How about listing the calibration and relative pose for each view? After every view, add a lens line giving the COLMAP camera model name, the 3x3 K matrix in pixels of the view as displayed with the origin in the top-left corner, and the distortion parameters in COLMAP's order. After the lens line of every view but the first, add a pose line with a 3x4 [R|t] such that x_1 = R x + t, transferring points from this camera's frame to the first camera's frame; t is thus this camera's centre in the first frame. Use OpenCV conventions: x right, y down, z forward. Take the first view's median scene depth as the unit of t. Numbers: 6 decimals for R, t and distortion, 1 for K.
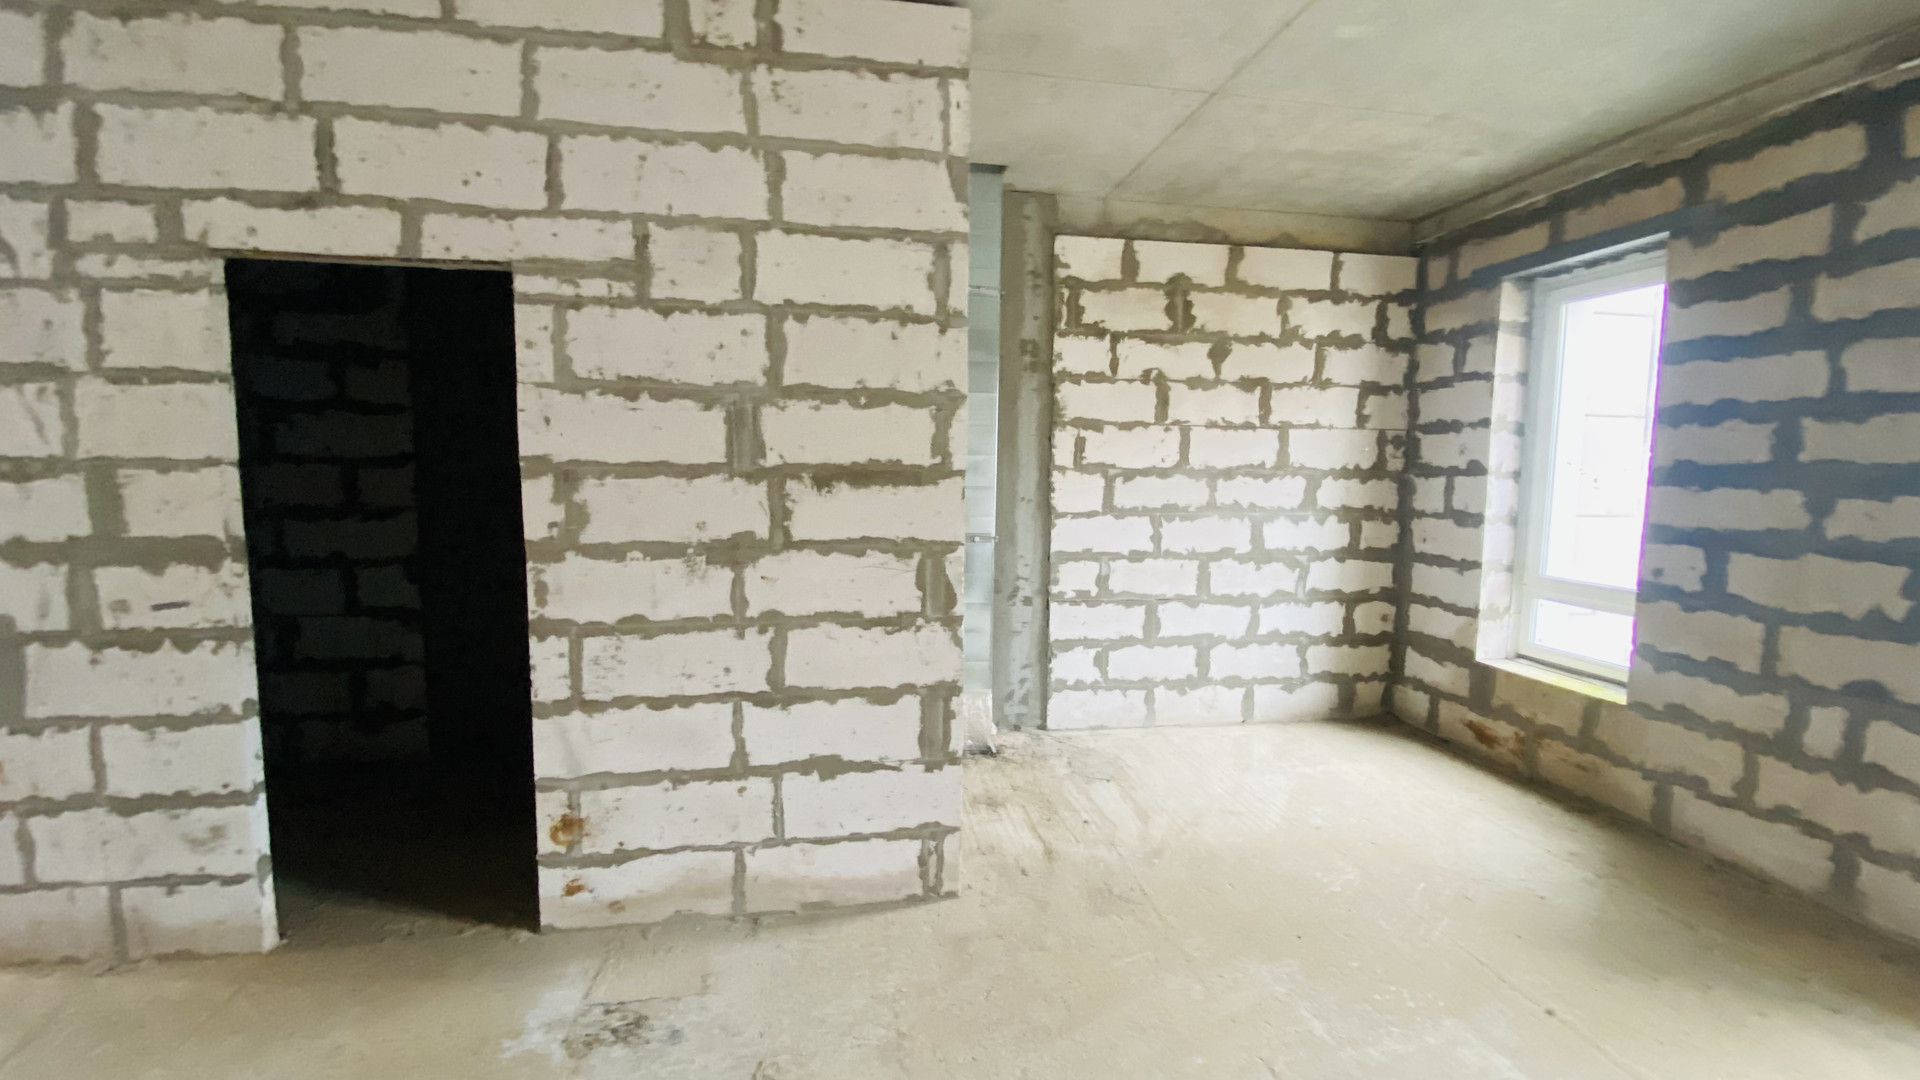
lens RADIAL K [[775.4, 0, 960.0], [0, 775.4, 540.0], [0, 0, 1]] dist [0.033337, -0.028403]
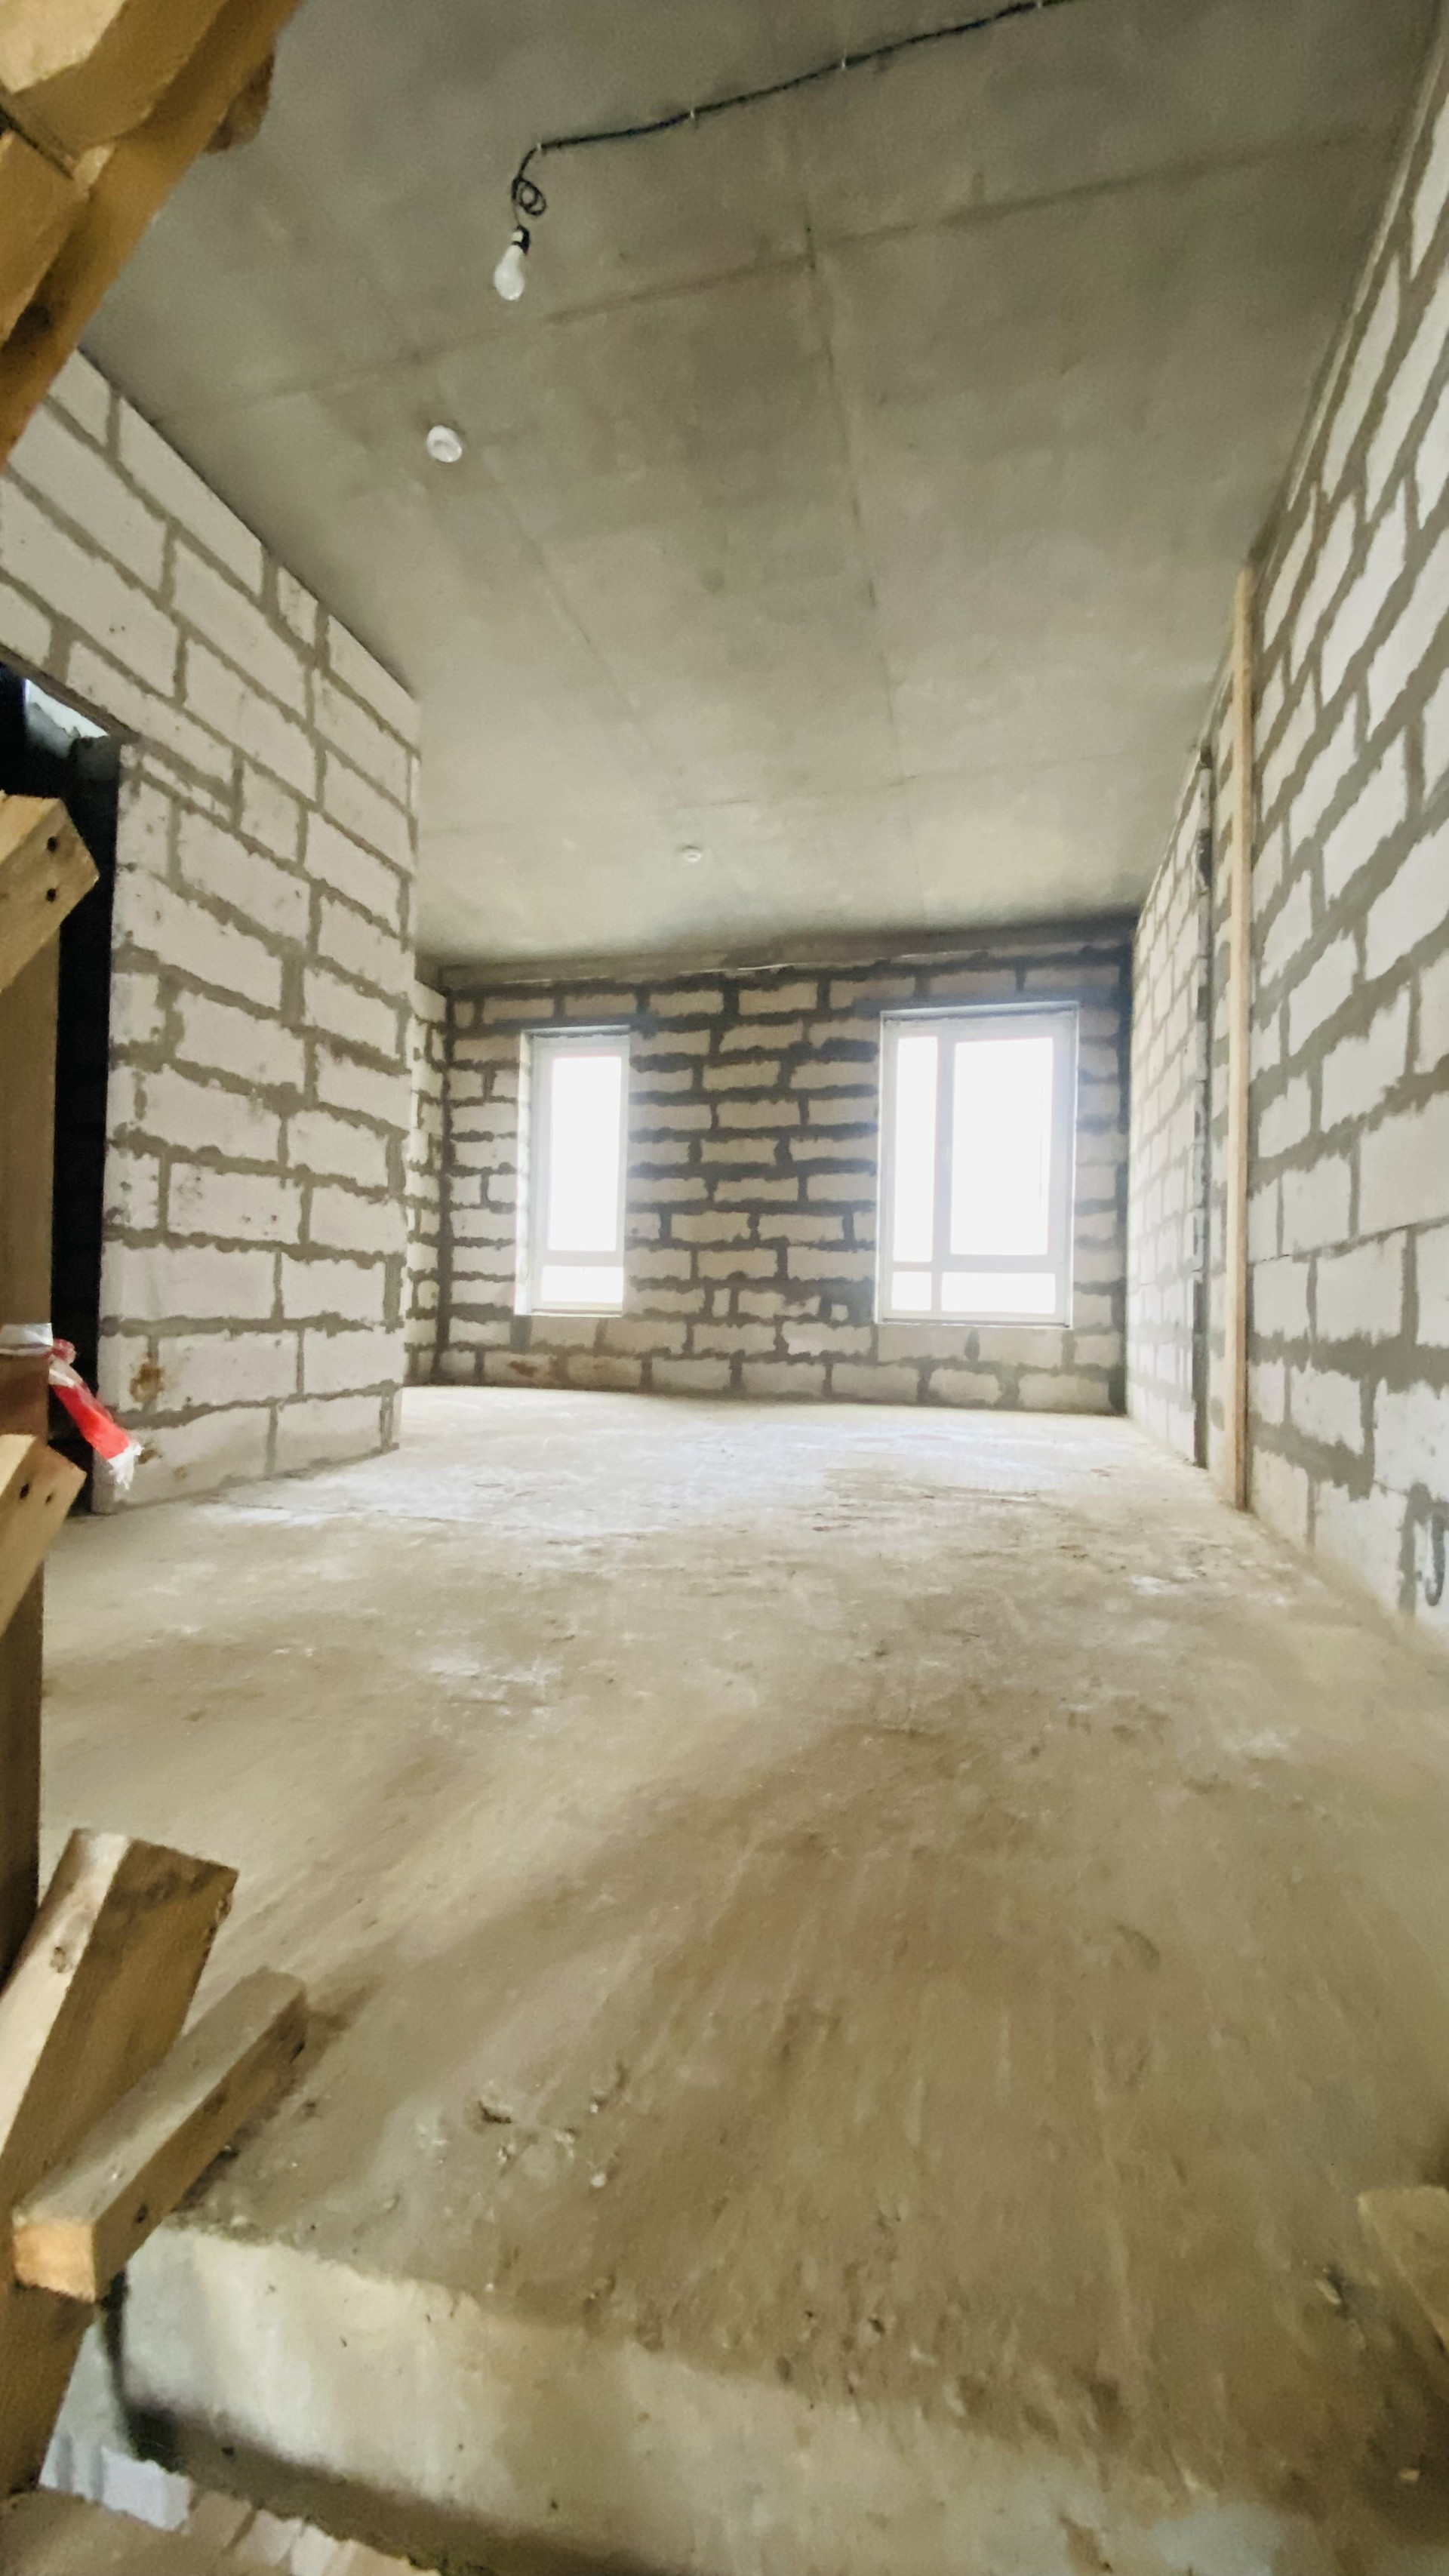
lens RADIAL K [[1041.2, 0, 738.6], [0, 1041.2, 1287.8], [0, 0, 1]] dist [0.063759, -0.059550]
pose [[0.401921, 0.019021, 0.915477, -1.254106], [0.066970, 0.996496, -0.050106, 0.353141], [-0.913222, 0.081448, 0.399239, -0.070187]]
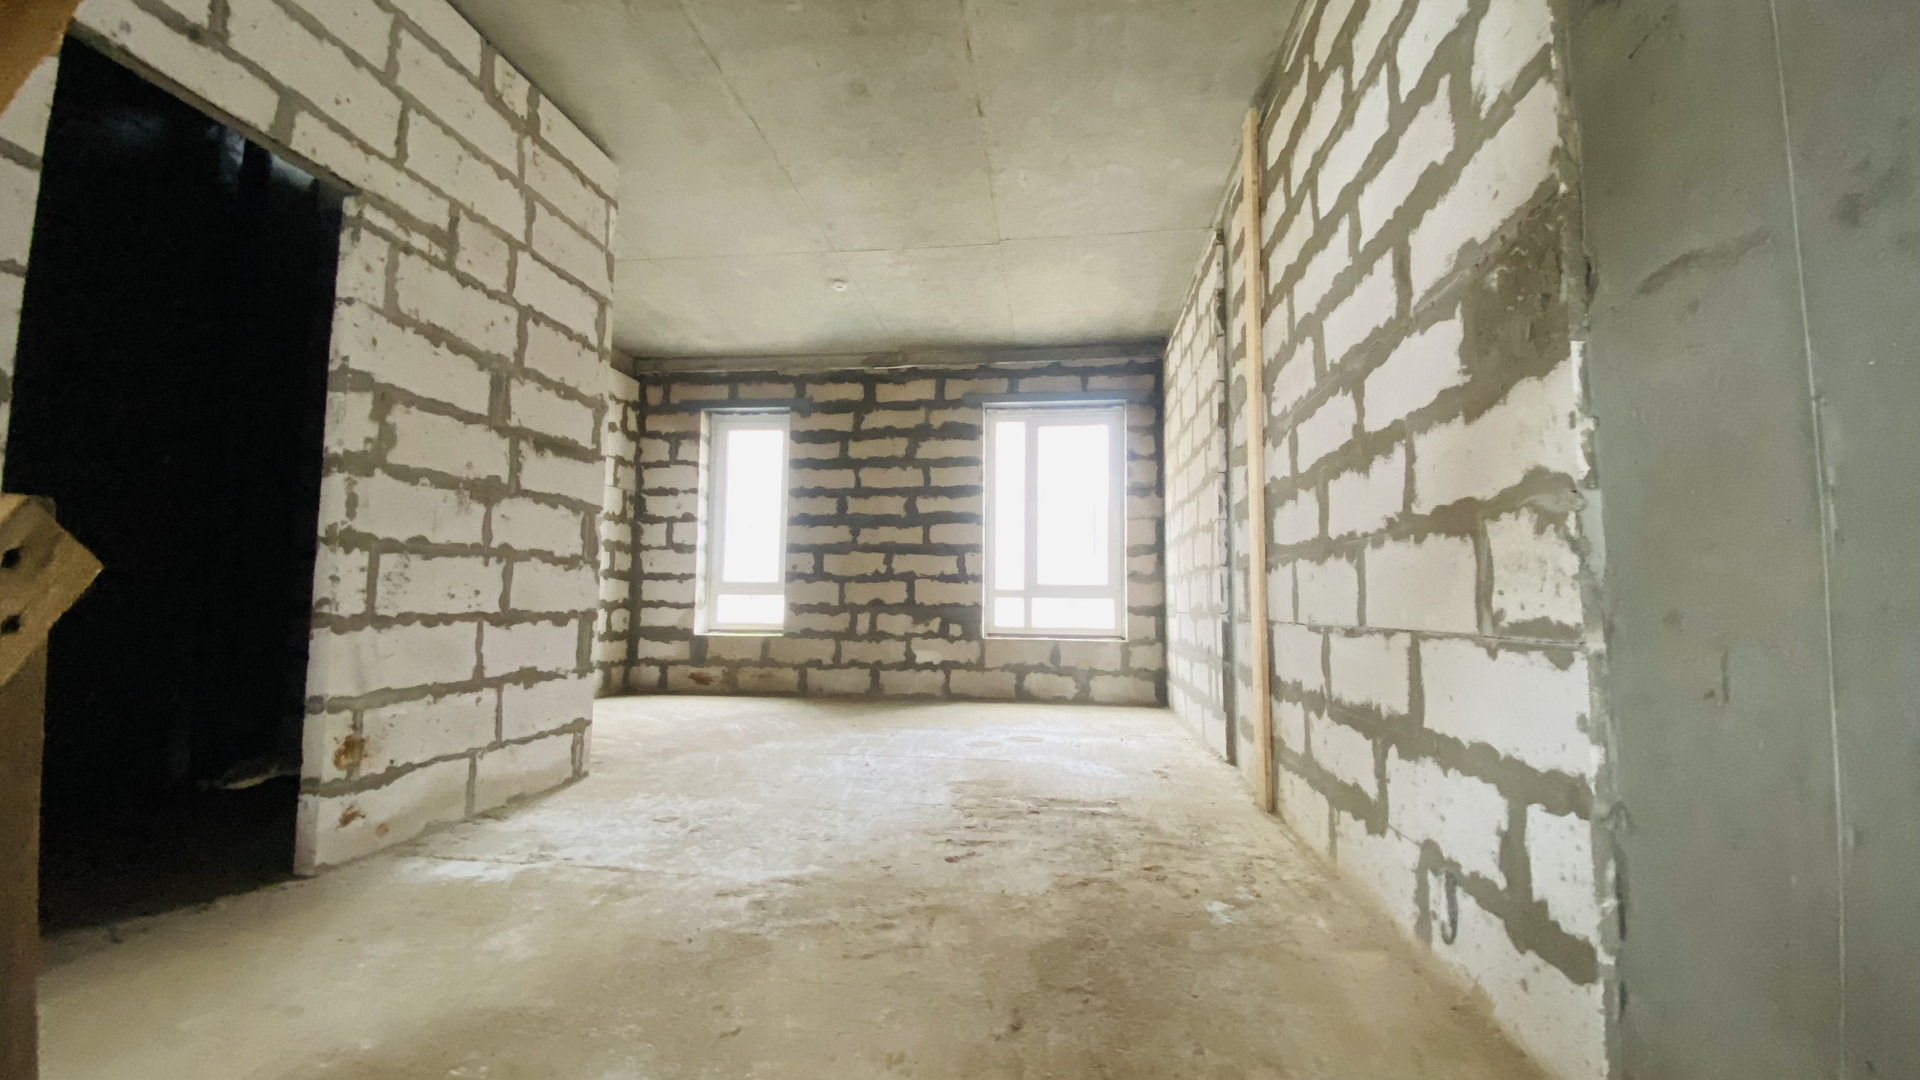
lens RADIAL K [[776.1, 0, 974.4], [0, 776.1, 542.0], [0, 0, 1]] dist [0.063759, -0.059550]
pose [[0.279427, 0.065254, 0.957947, -1.185996], [0.083040, 0.992307, -0.091816, 0.254684], [-0.956569, 0.105204, 0.271859, -0.032288]]
